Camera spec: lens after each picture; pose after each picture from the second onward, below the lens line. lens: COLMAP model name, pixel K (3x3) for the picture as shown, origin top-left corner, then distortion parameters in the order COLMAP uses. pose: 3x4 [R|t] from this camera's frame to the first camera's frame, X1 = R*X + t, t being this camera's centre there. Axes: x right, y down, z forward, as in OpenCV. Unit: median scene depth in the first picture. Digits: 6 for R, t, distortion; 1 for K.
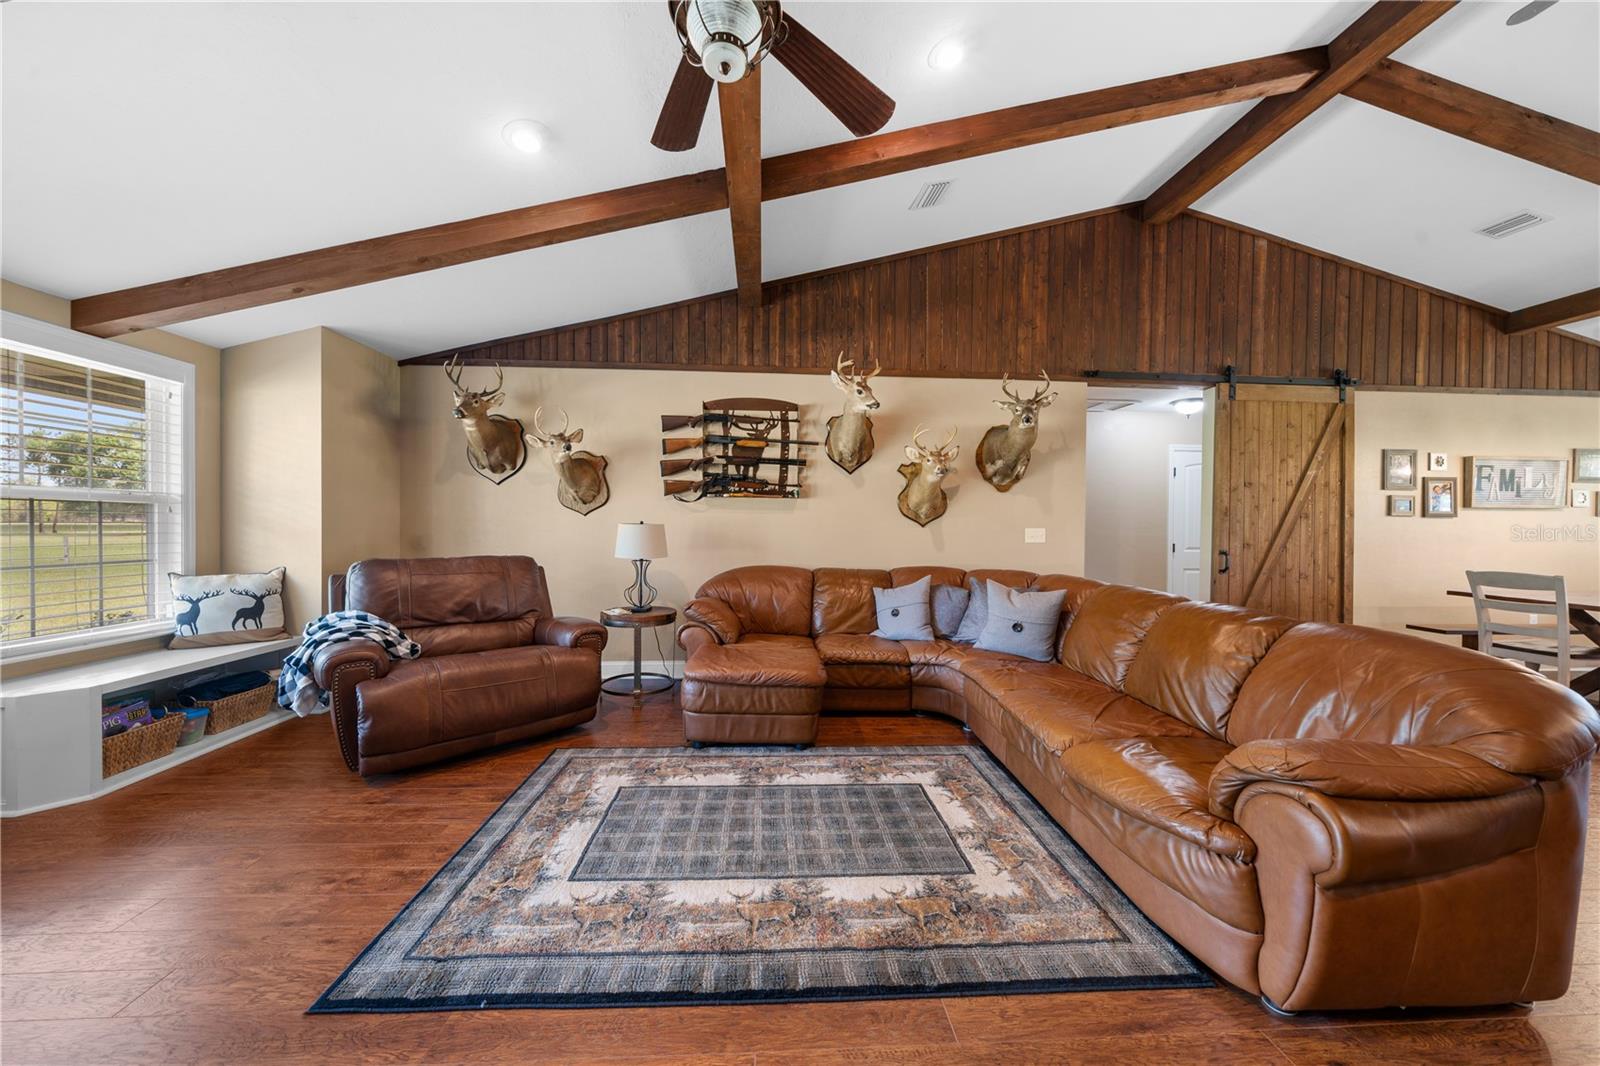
lens RADIAL K [[549.6, 0, 798.4], [0, 549.6, 538.7], [0, 0, 1]] dist [-0.004648, 0.000491]
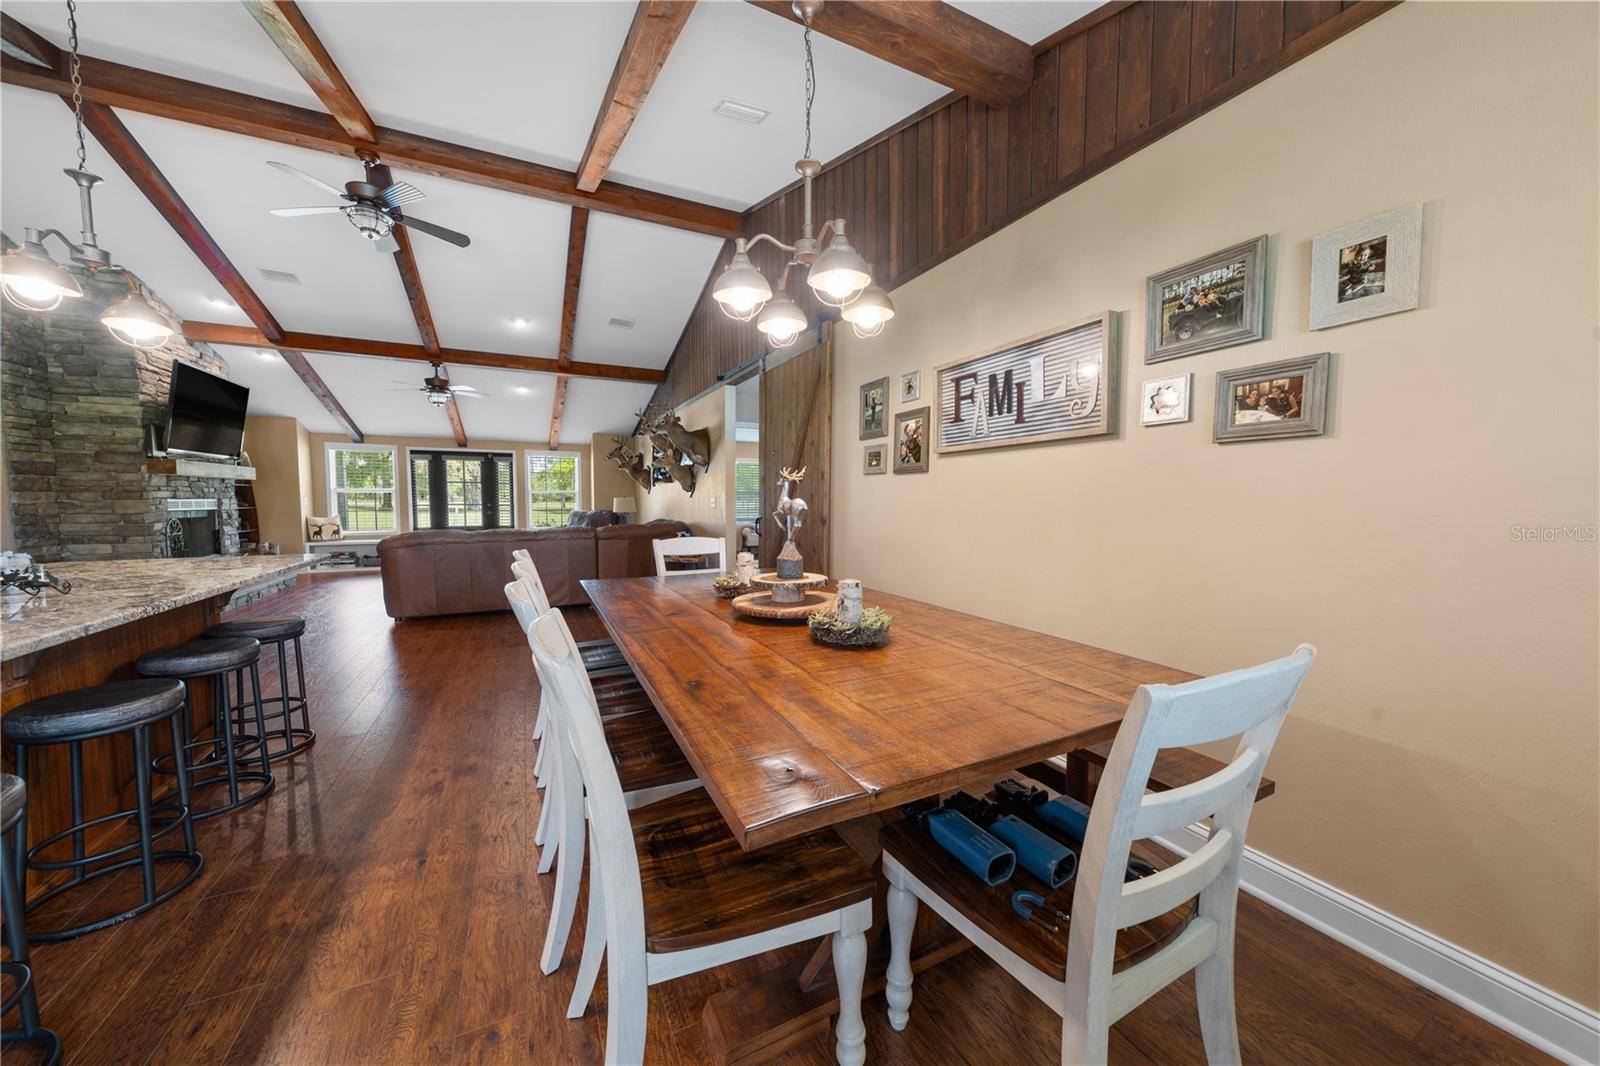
lens RADIAL K [[549.6, 0, 800.3], [0, 549.6, 535.6], [0, 0, 1]] dist [-0.004648, 0.000491]
pose [[0.388282, 0.050263, -0.920169, 2.456004], [-0.023752, 0.998726, 0.044531, 0.010229], [0.921235, 0.004565, 0.388981, 0.906634]]
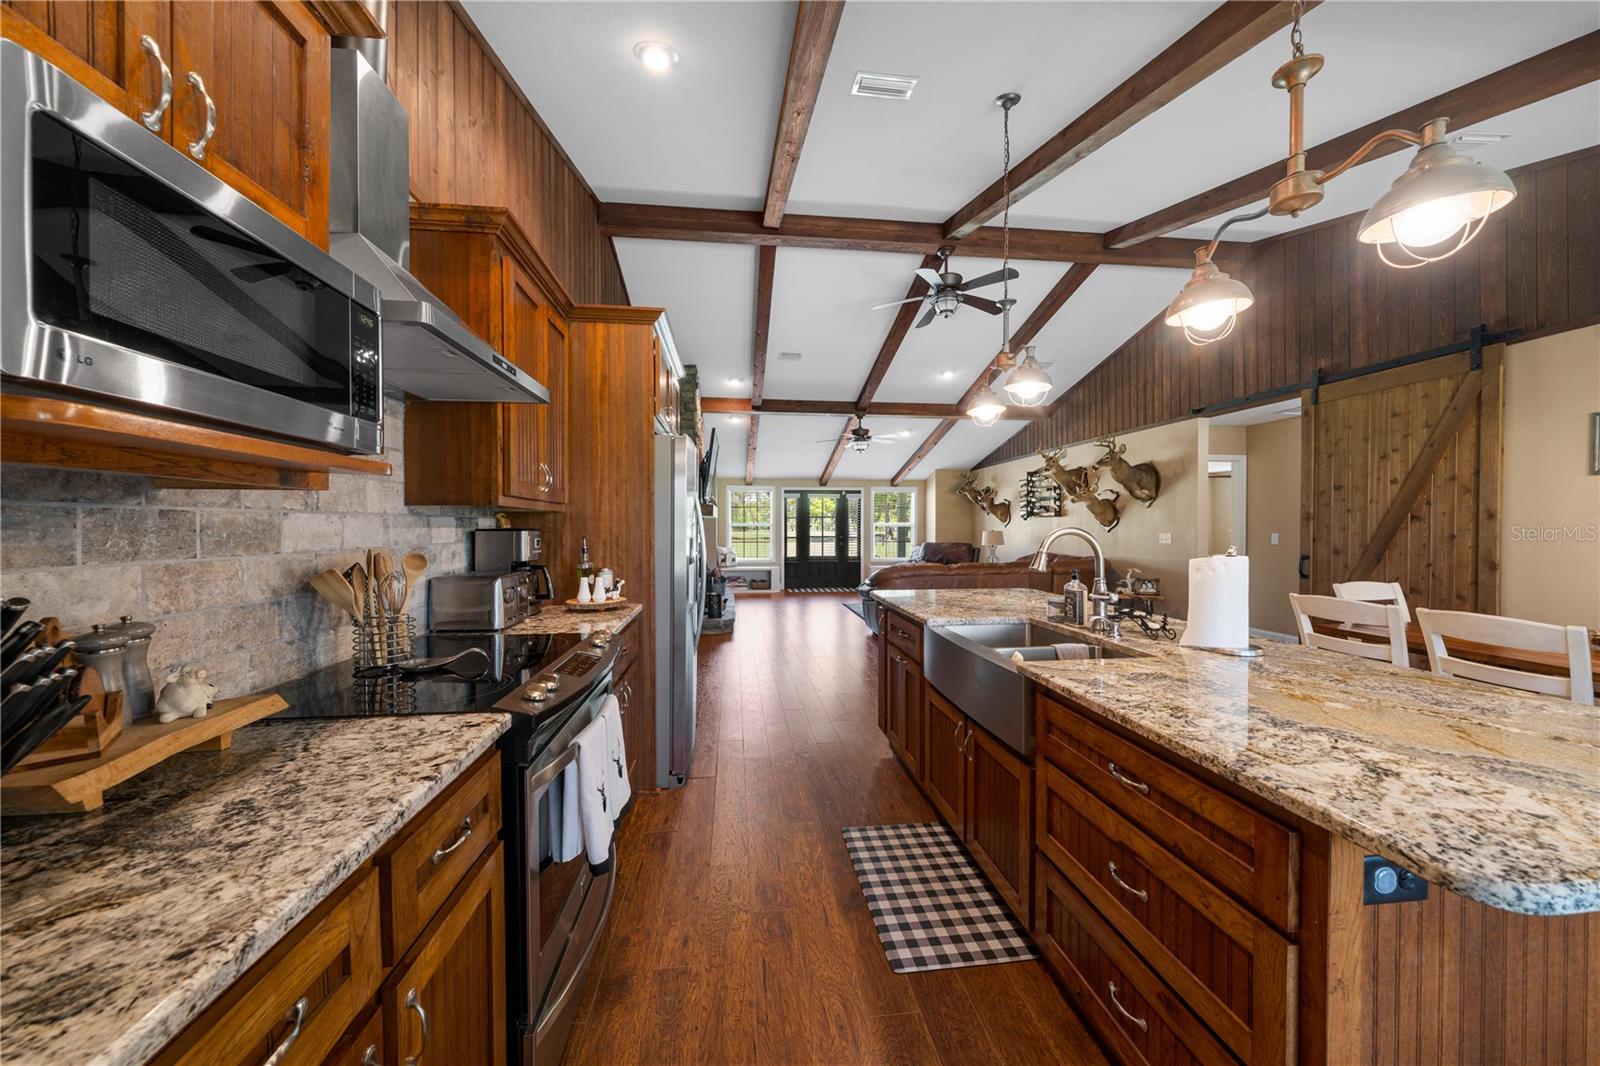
lens RADIAL K [[549.6, 0, 795.3], [0, 549.6, 533.3], [0, 0, 1]] dist [-0.004648, 0.000491]
pose [[0.059421, 0.000411, -0.998233, 2.356984], [-0.025202, 0.999682, -0.001089, 0.006488], [0.997915, 0.025222, 0.059413, 0.005934]]
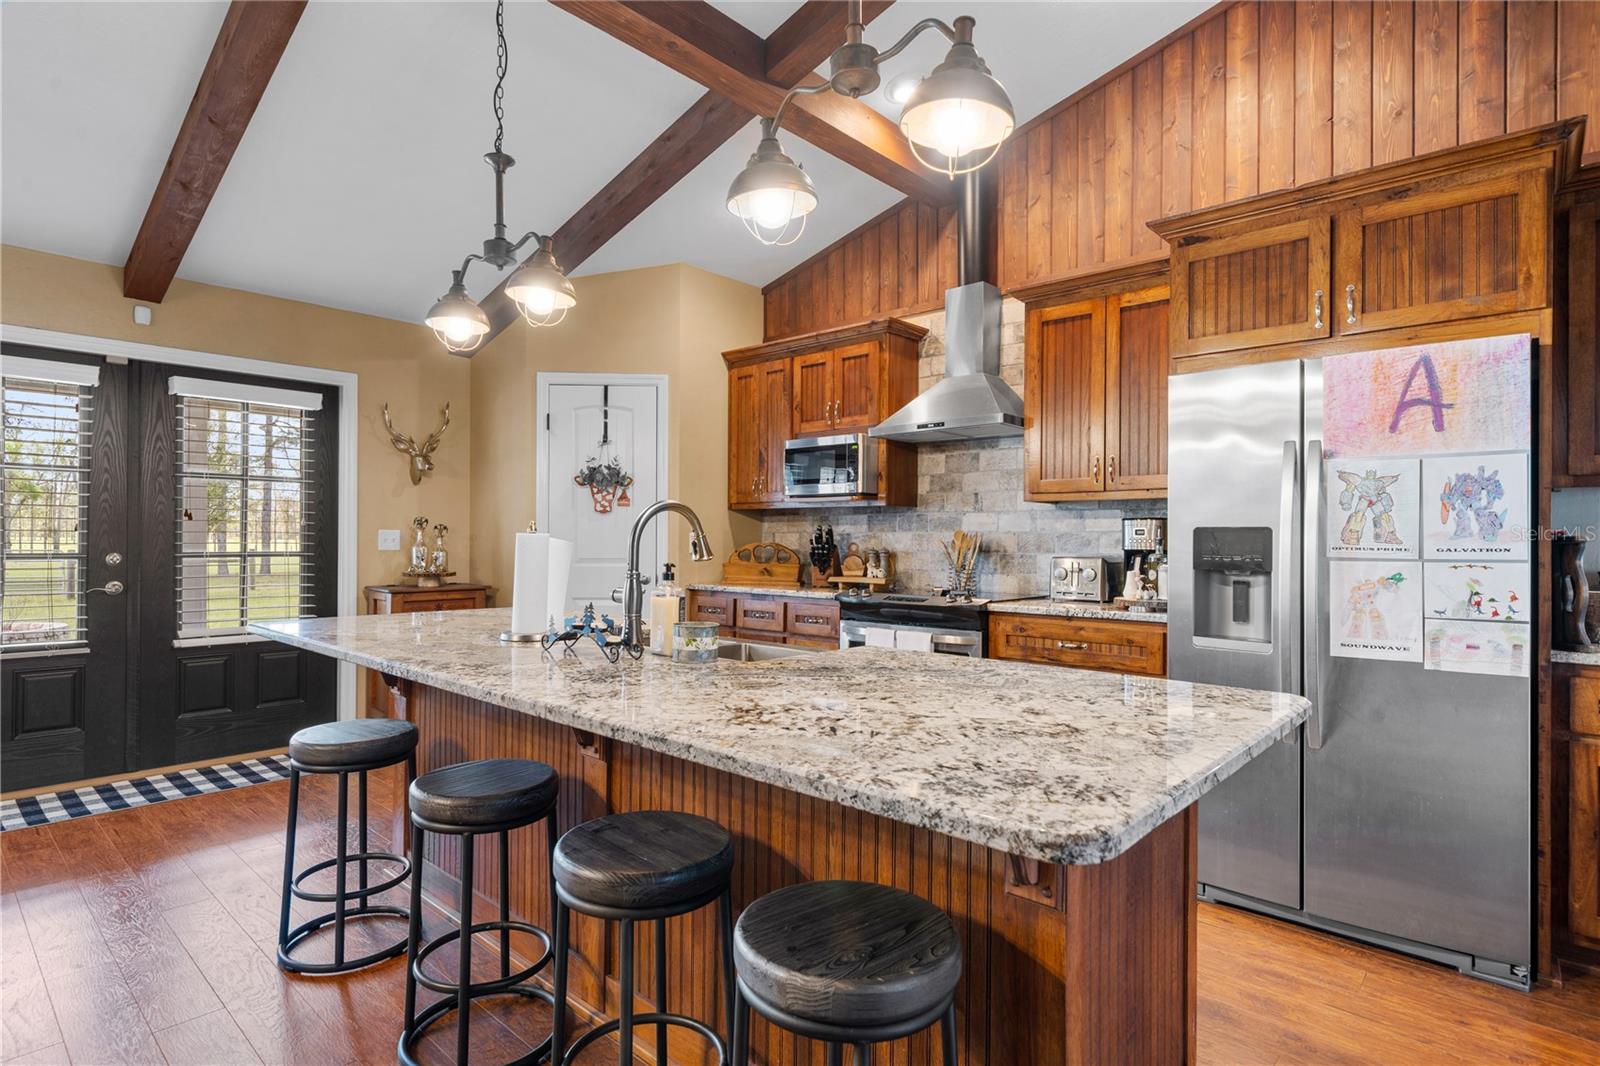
lens RADIAL K [[804.7, 0, 791.4], [0, 804.7, 539.2], [0, 0, 1]] dist [0.004825, 0.000428]
pose [[-0.700134, -0.017481, 0.713797, 1.188054], [0.003267, 0.999611, 0.027685, 0.005546], [-0.714004, 0.021715, -0.699805, 0.758457]]
